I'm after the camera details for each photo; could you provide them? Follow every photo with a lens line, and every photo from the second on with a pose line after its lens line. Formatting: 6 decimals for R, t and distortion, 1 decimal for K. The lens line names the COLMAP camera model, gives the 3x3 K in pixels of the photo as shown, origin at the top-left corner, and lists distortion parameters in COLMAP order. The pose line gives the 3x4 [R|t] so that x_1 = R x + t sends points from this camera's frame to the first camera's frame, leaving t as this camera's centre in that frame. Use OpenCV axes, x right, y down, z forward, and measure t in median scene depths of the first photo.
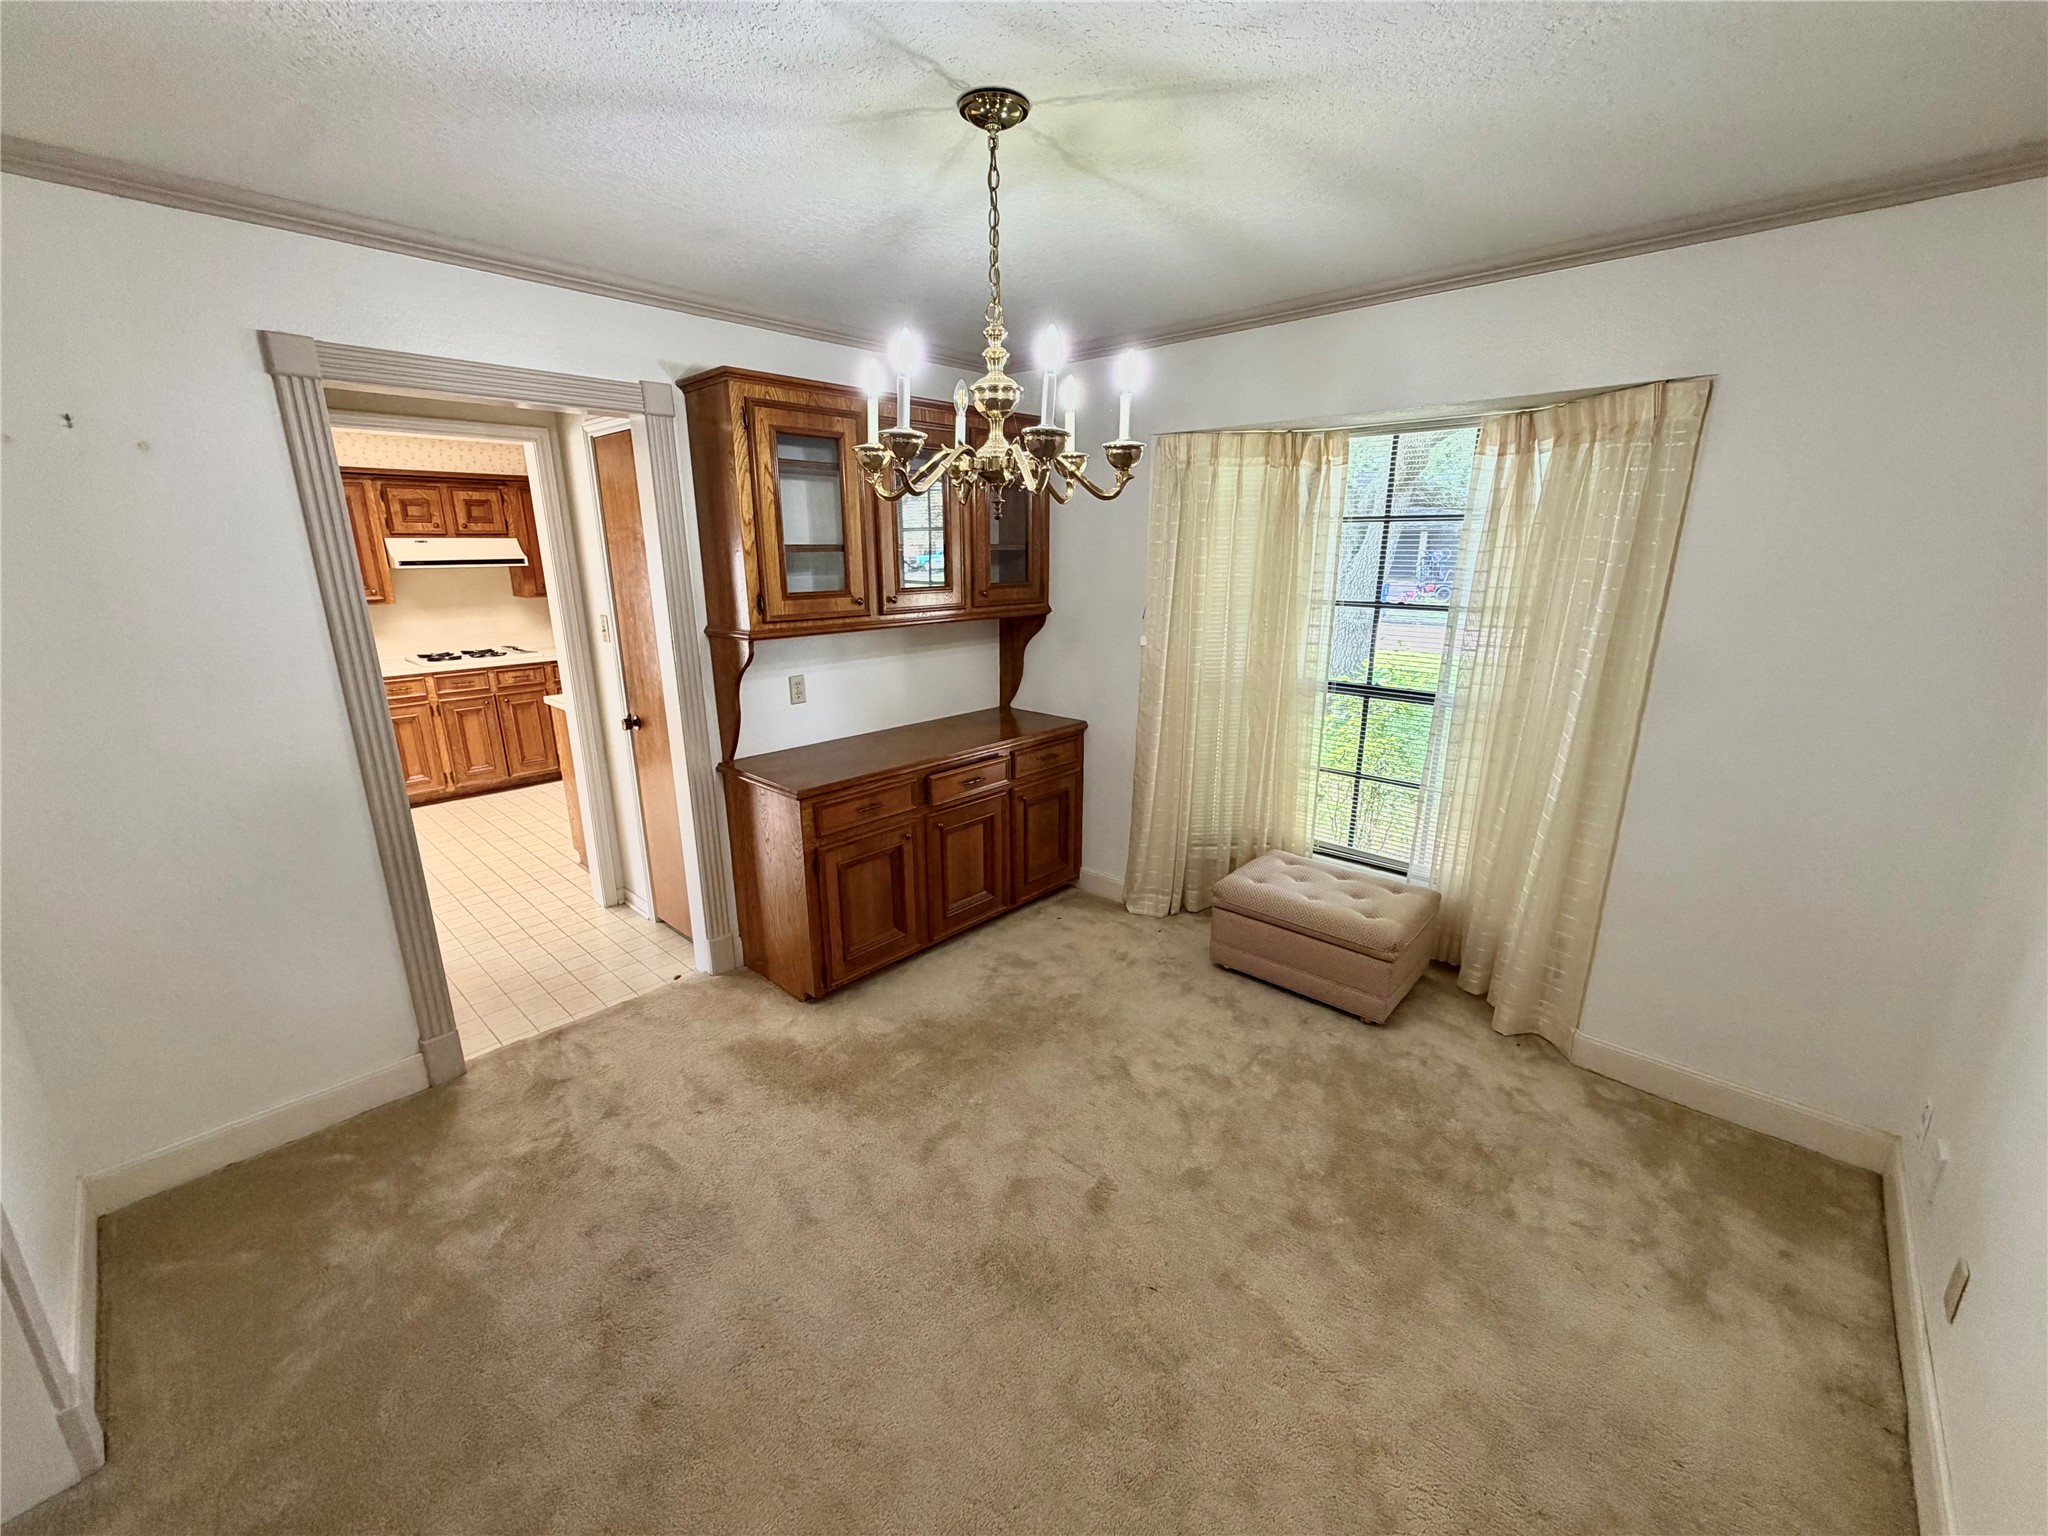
lens RADIAL K [[815.6, 0, 1021.1], [0, 815.6, 767.2], [0, 0, 1]] dist [0.001276, 0.000617]
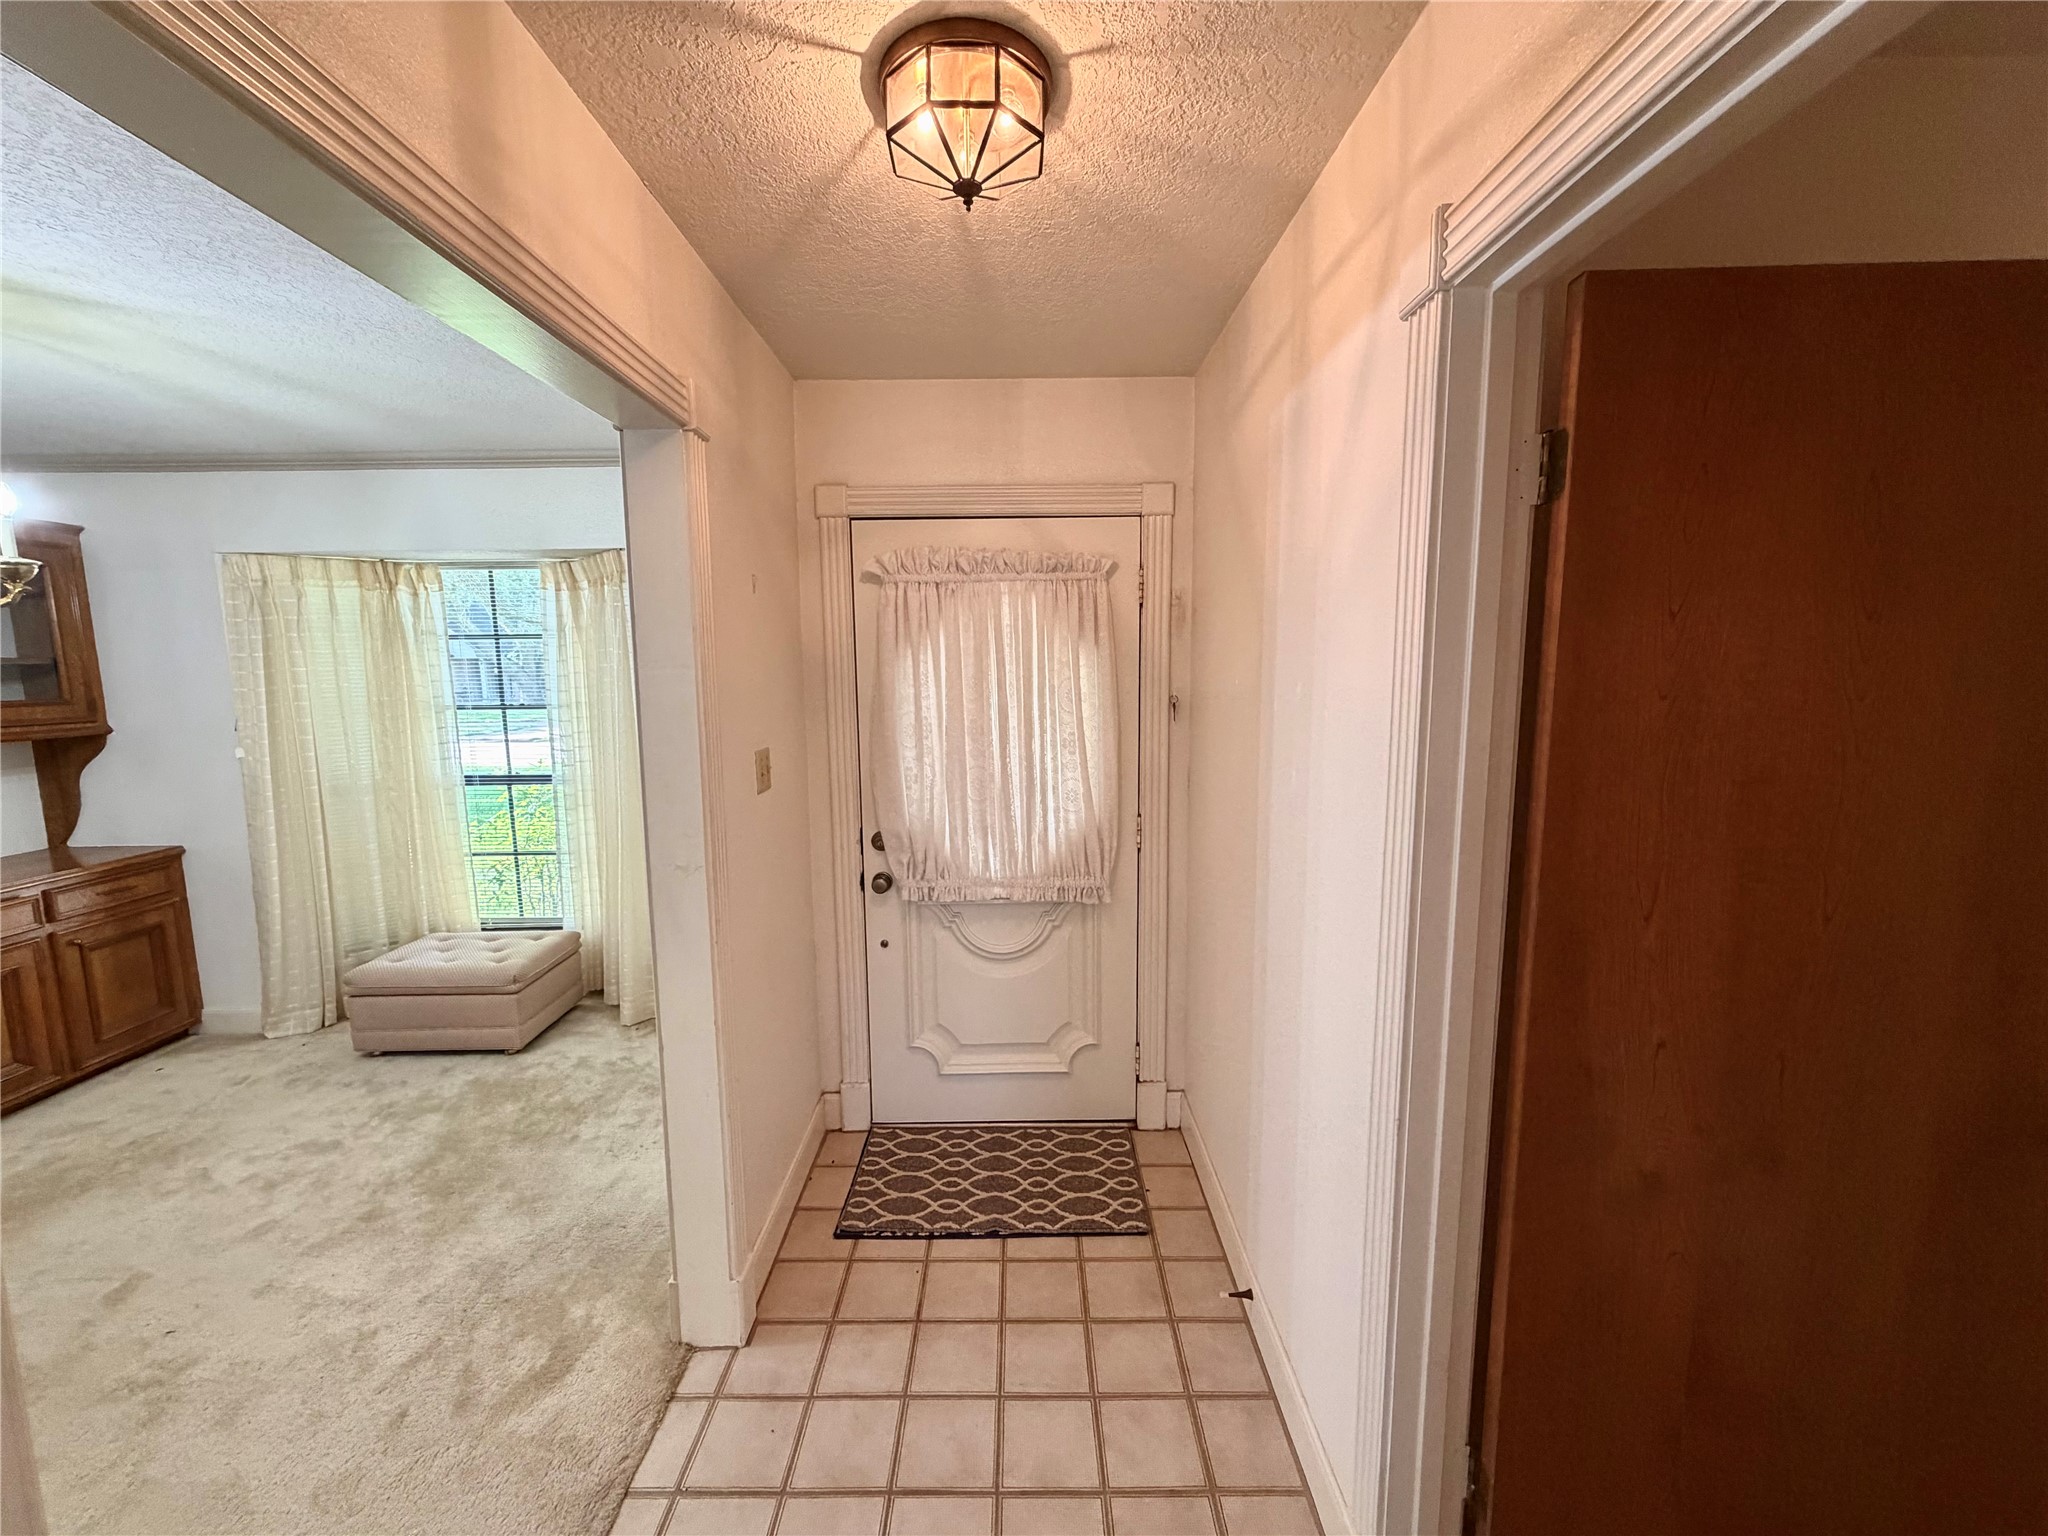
lens RADIAL K [[815.6, 0, 1023.1], [0, 815.6, 772.8], [0, 0, 1]] dist [0.001276, 0.000617]
pose [[0.732178, -0.095430, 0.674395, 0.188677], [0.189367, 0.979620, -0.066972, 0.121932], [-0.654260, 0.176743, 0.735327, -0.364706]]
